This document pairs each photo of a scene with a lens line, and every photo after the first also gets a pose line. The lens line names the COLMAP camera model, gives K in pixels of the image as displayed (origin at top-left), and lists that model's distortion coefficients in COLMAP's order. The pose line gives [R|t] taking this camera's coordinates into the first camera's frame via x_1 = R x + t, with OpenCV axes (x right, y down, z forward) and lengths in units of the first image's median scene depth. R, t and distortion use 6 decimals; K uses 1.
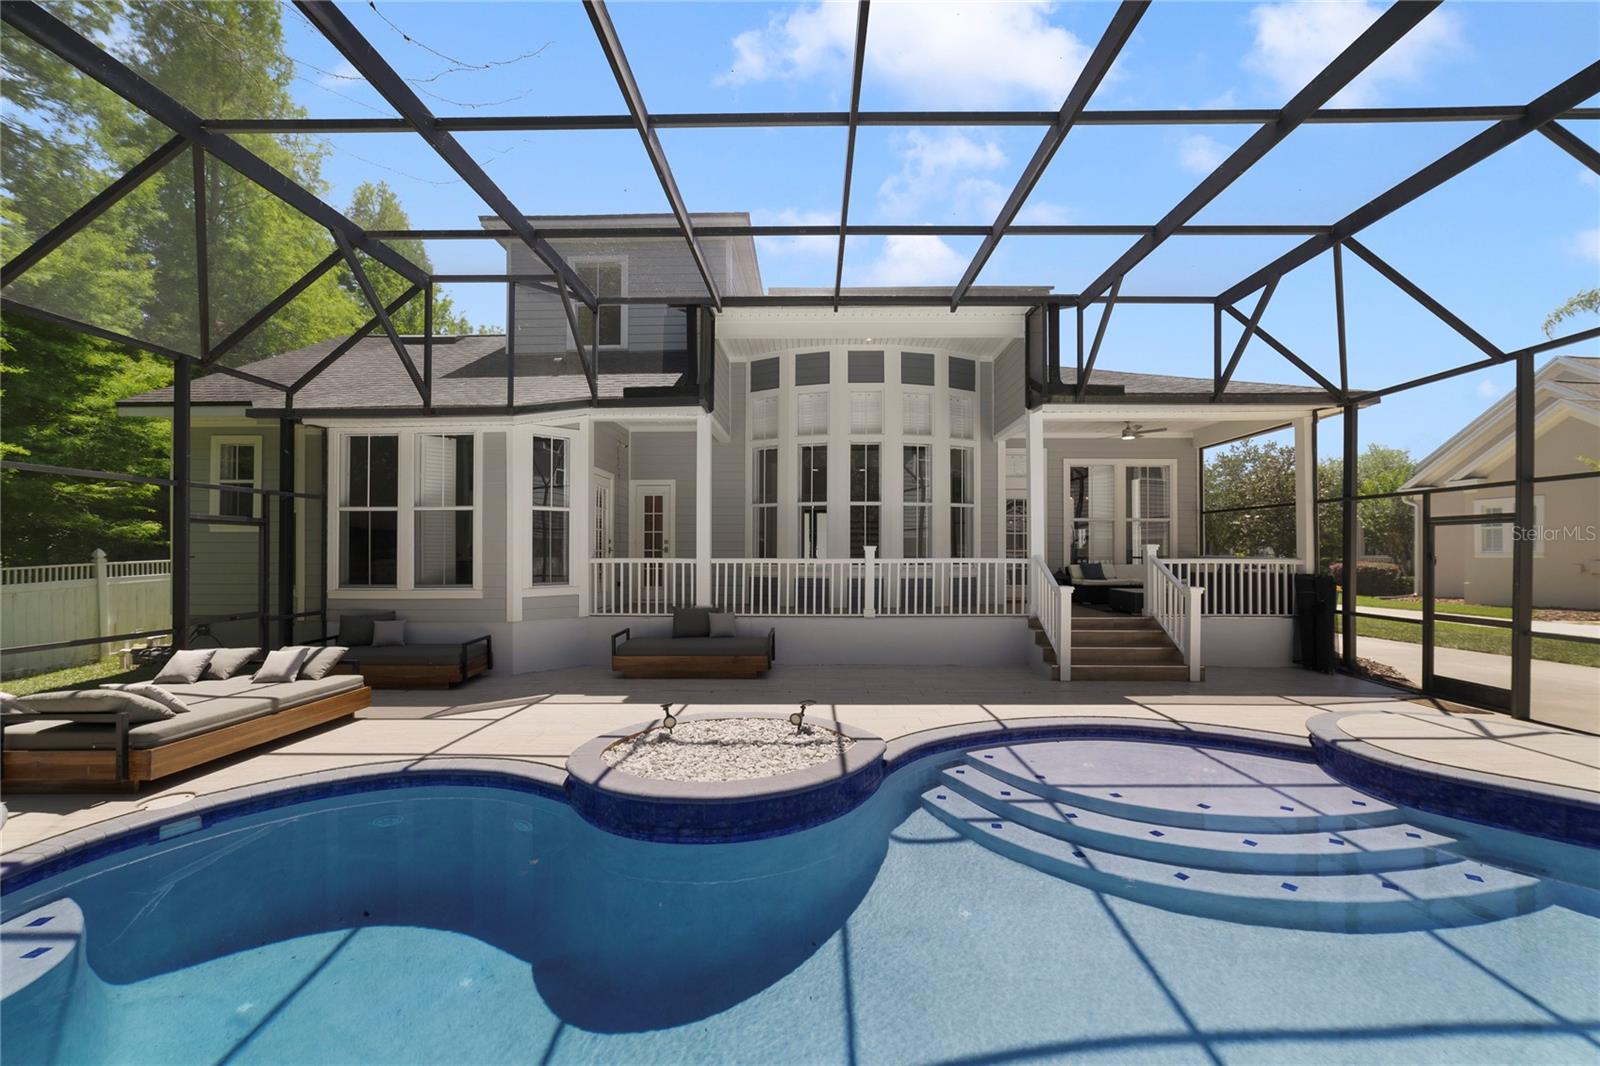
lens RADIAL K [[591.6, 0, 798.6], [0, 591.6, 563.2], [0, 0, 1]] dist [-0.008626, 0.000043]
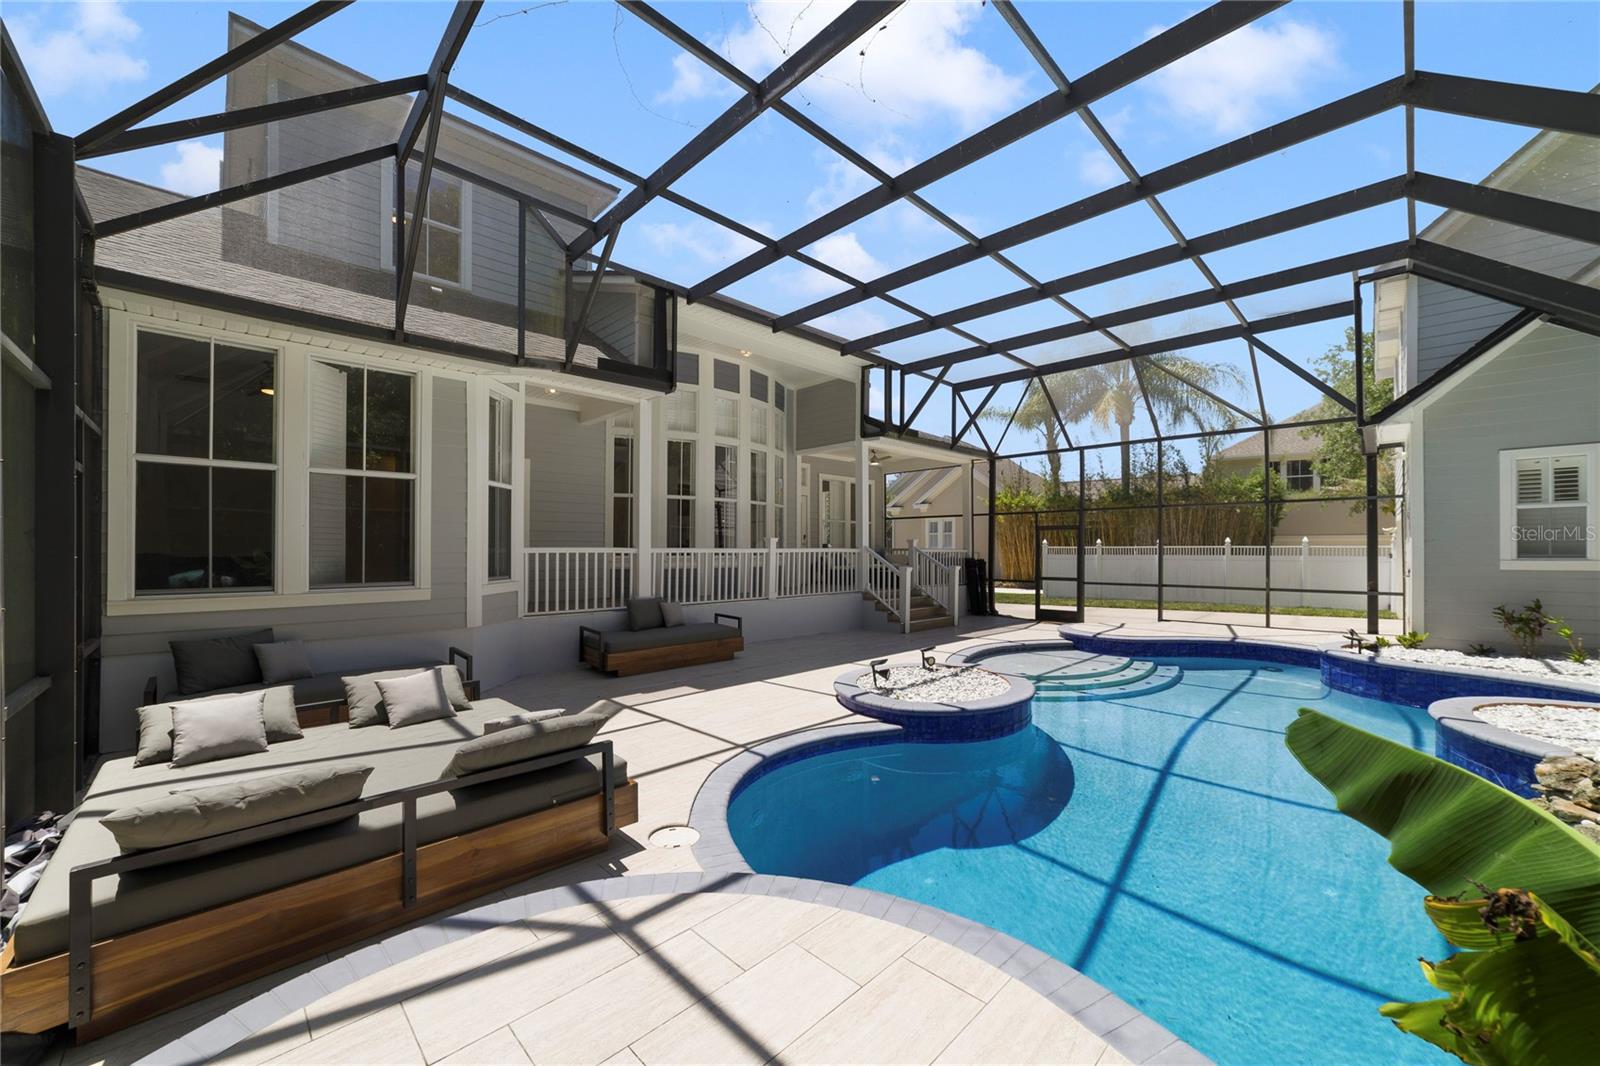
lens RADIAL K [[611.5, 0, 800.0], [0, 611.5, 545.6], [0, 0, 1]] dist [-0.021615, 0.007553]
pose [[0.696407, 0.006566, 0.717617, -0.727323], [0.005825, 0.999873, -0.014802, 0.005987], [-0.717623, 0.014488, 0.696281, 0.128630]]
